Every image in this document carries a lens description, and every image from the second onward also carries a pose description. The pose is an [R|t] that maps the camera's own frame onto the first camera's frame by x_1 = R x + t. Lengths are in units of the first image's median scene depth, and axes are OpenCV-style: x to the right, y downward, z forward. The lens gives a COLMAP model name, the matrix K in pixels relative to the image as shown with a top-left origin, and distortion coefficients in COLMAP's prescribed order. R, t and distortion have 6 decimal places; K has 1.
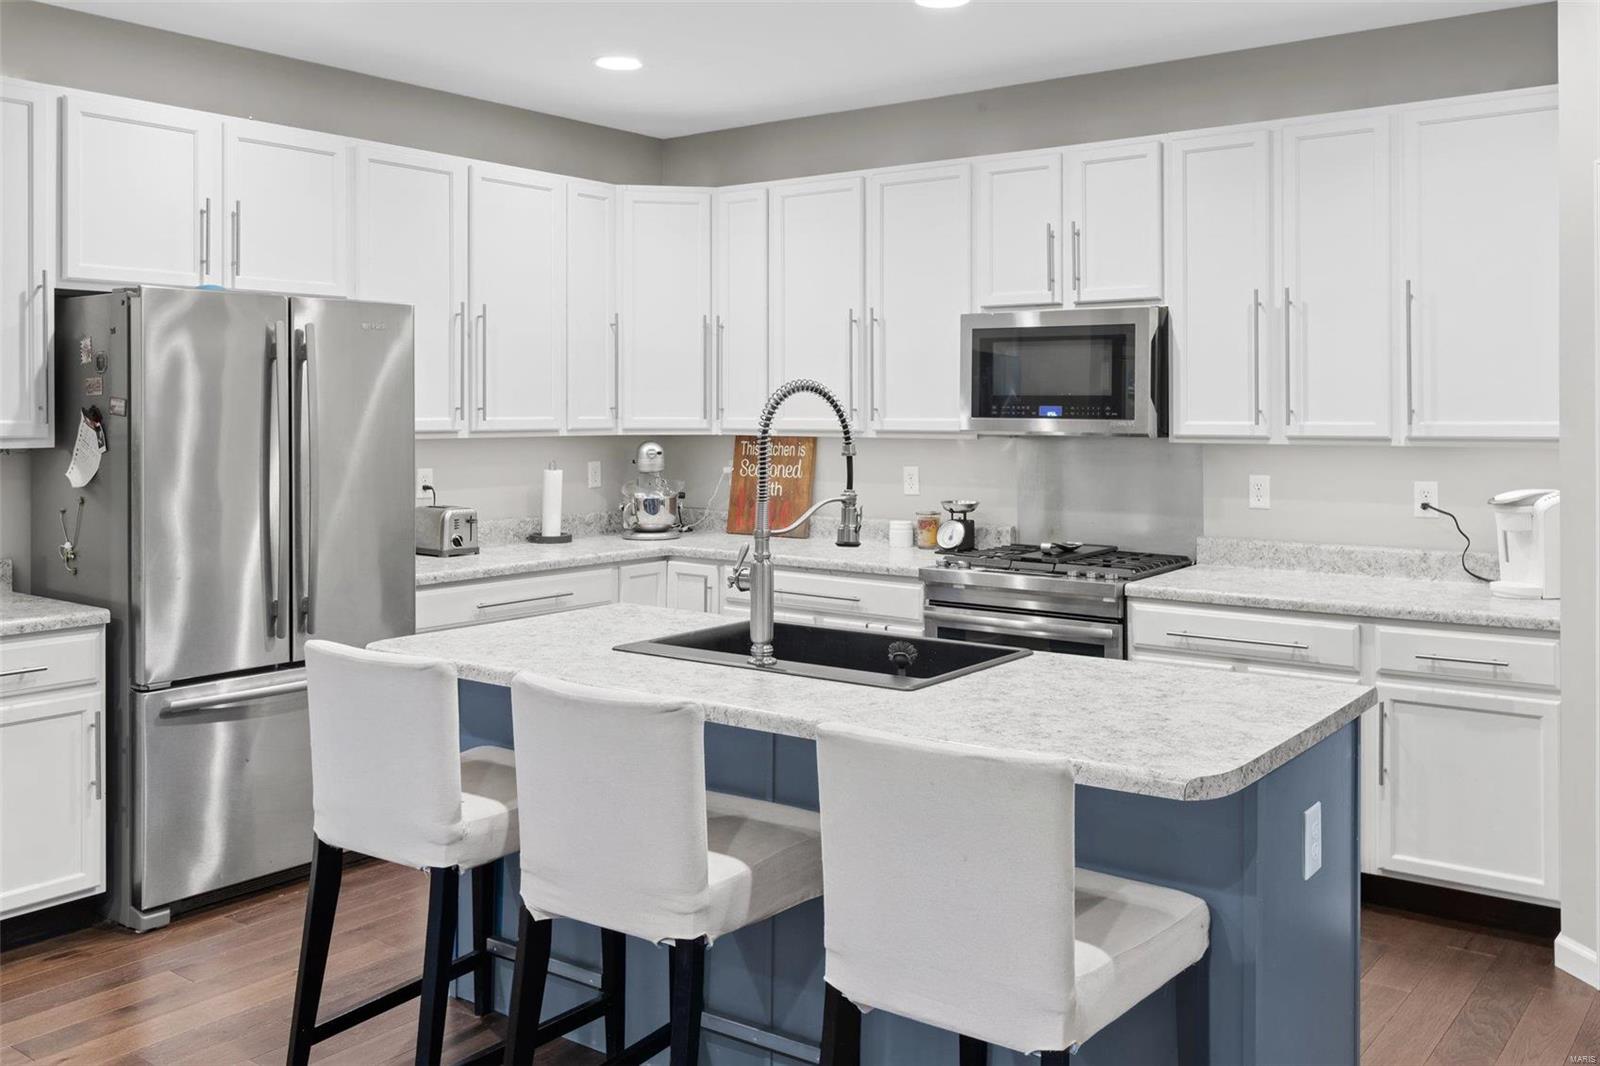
lens RADIAL K [[1391.3, 0, 857.6], [0, 1391.3, 391.4], [0, 0, 1]] dist [-0.009646, 0.008284]
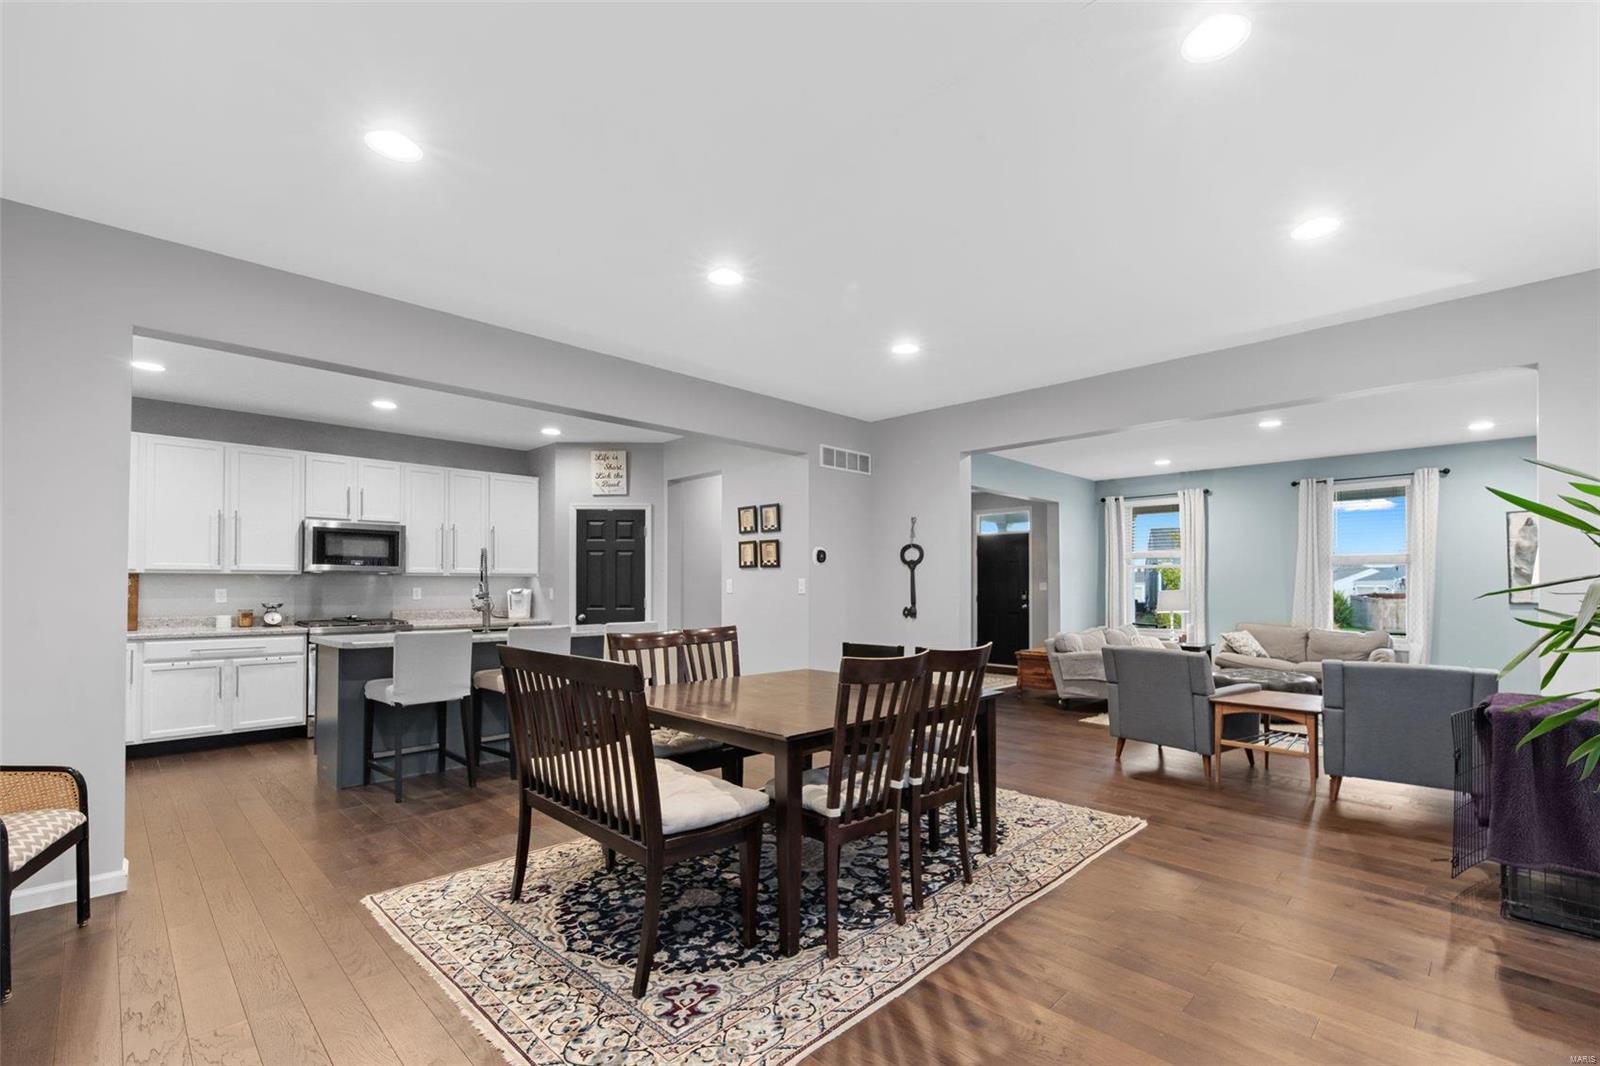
lens RADIAL K [[701.5, 0, 828.7], [0, 701.5, 577.1], [0, 0, 1]] dist [-0.001850, 0.000190]
pose [[0.136949, 0.012657, 0.990497, -1.021044], [-0.011346, 0.999873, -0.011209, 0.045488], [-0.990513, -0.009703, 0.137076, -0.021897]]
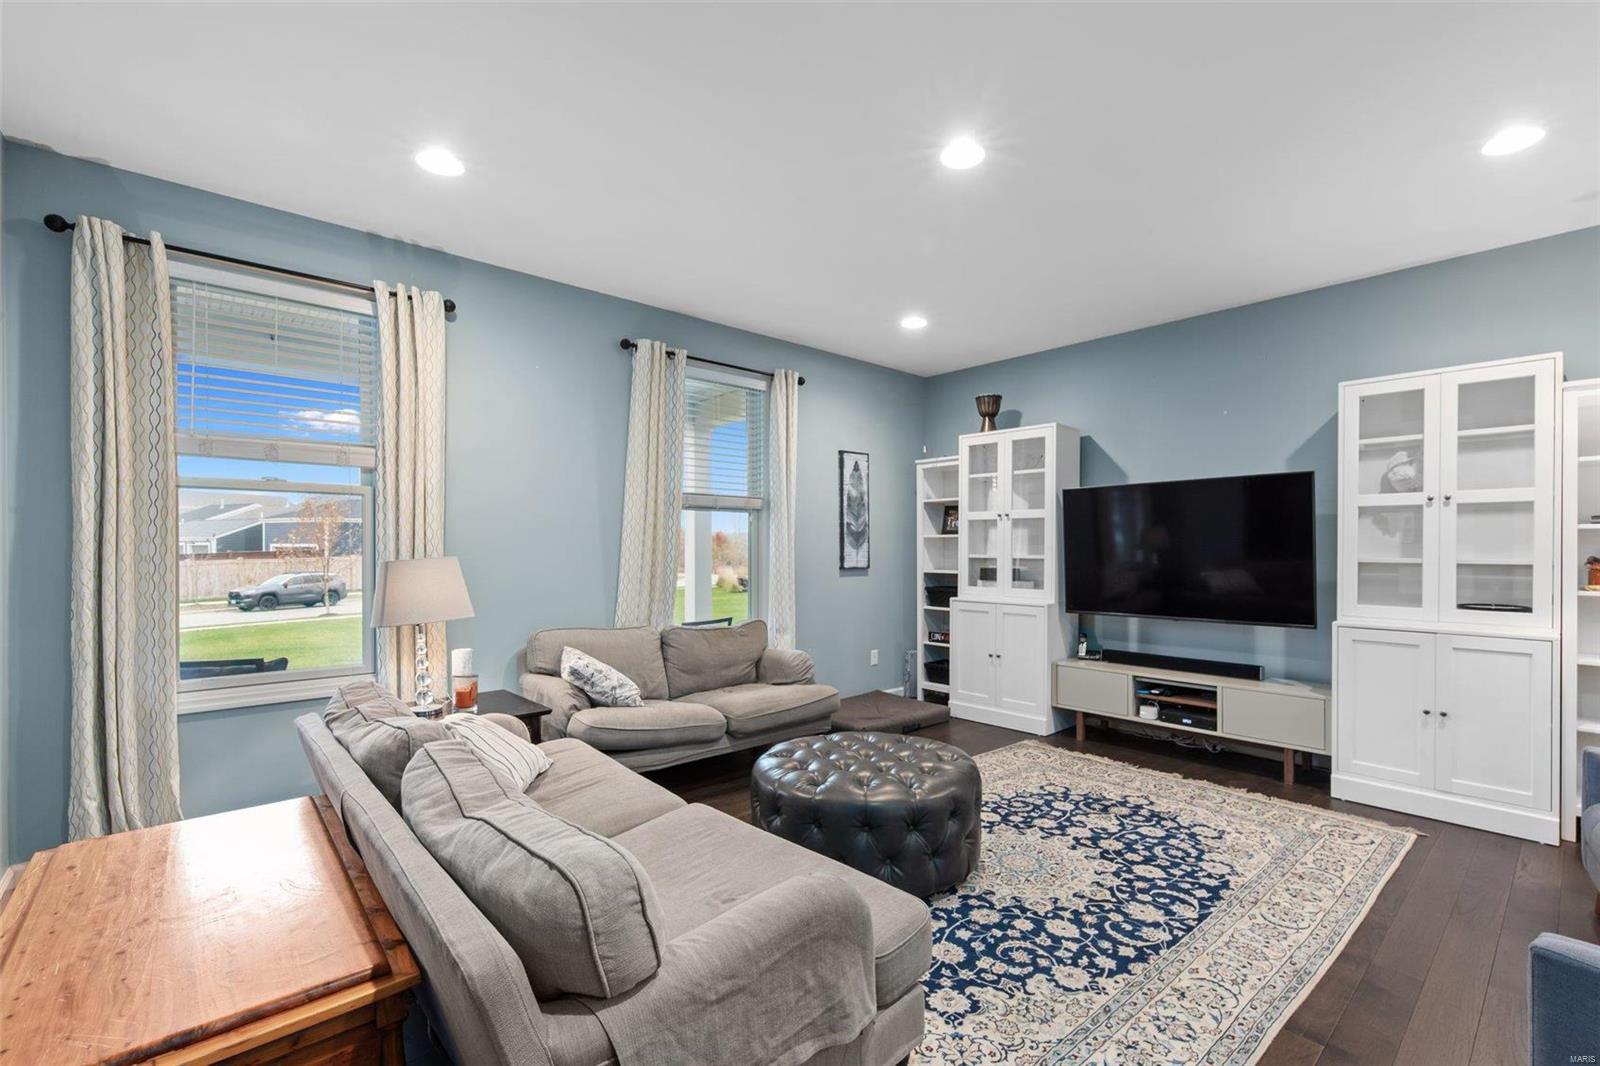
lens RADIAL K [[701.5, 0, 842.9], [0, 701.5, 565.5], [0, 0, 1]] dist [-0.001850, 0.000190]
pose [[-0.982045, -0.005701, 0.188562, 0.385594], [-0.002610, 0.999858, 0.016641, 0.043156], [-0.188630, 0.015850, -0.981920, -0.109729]]
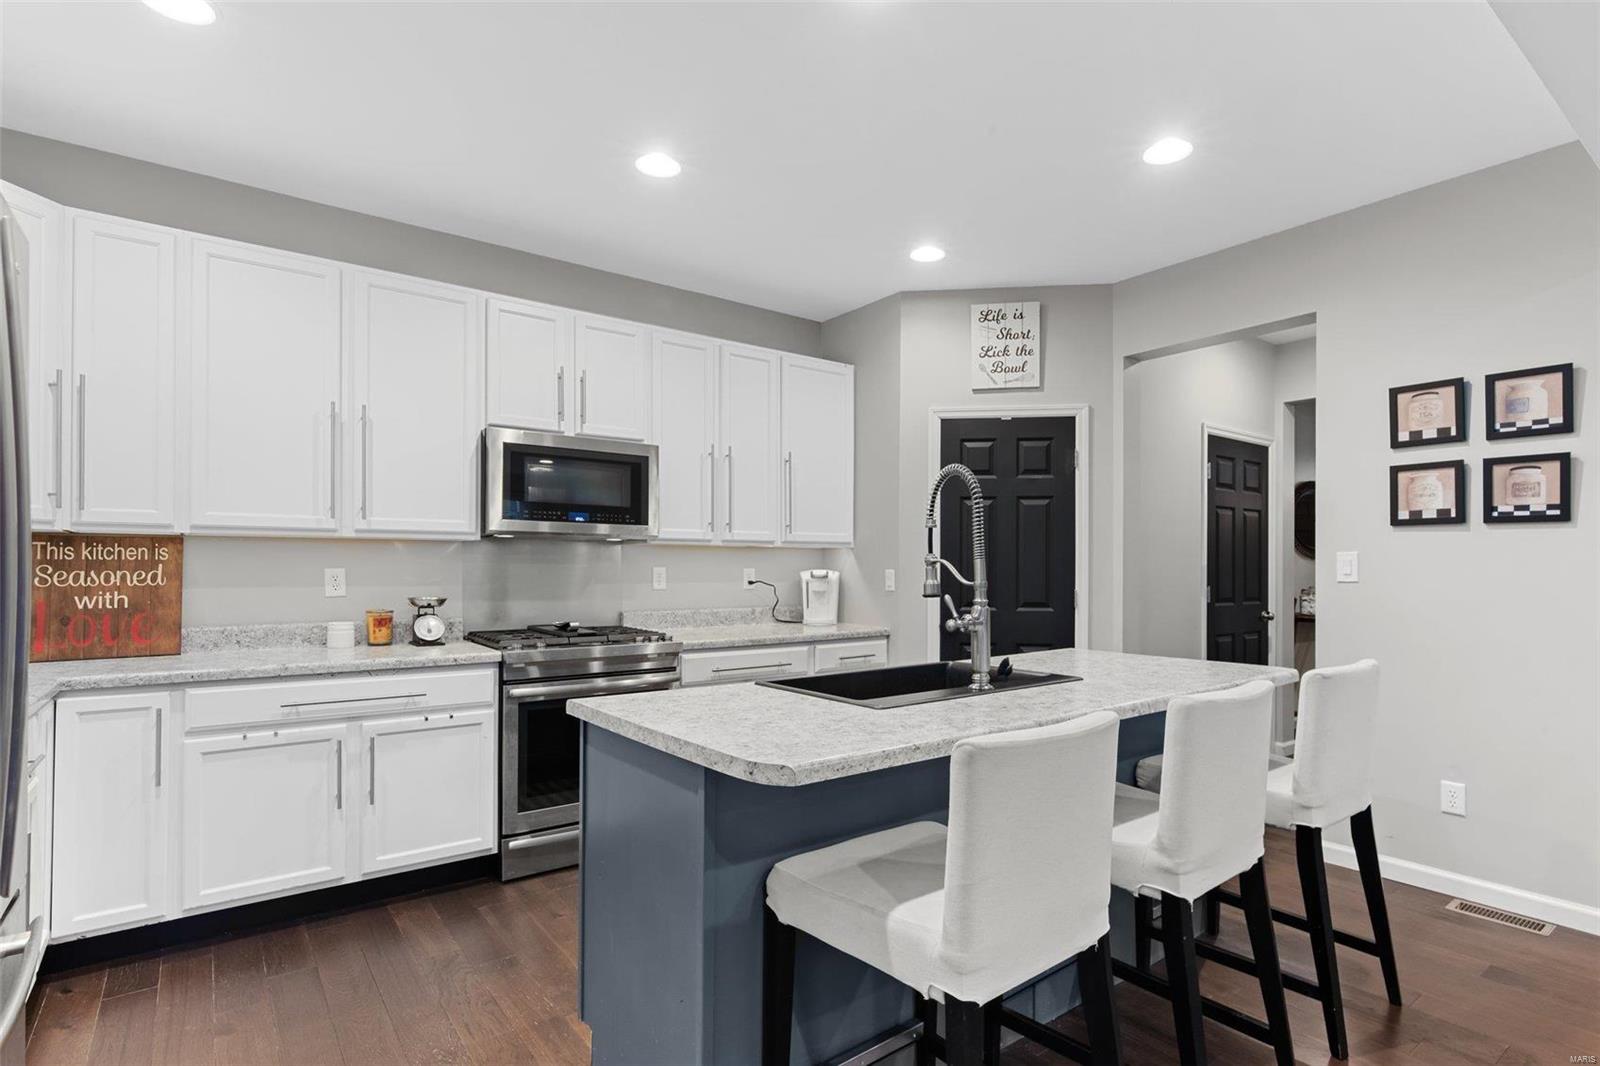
lens RADIAL K [[801.0, 0, 831.2], [0, 801.0, 567.3], [0, 0, 1]] dist [-0.001474, 0.000795]
pose [[0.276512, -0.000387, 0.961010, -0.503200], [-0.014363, 0.999887, 0.004536, 0.054125], [-0.960903, -0.015058, 0.276475, 0.590788]]
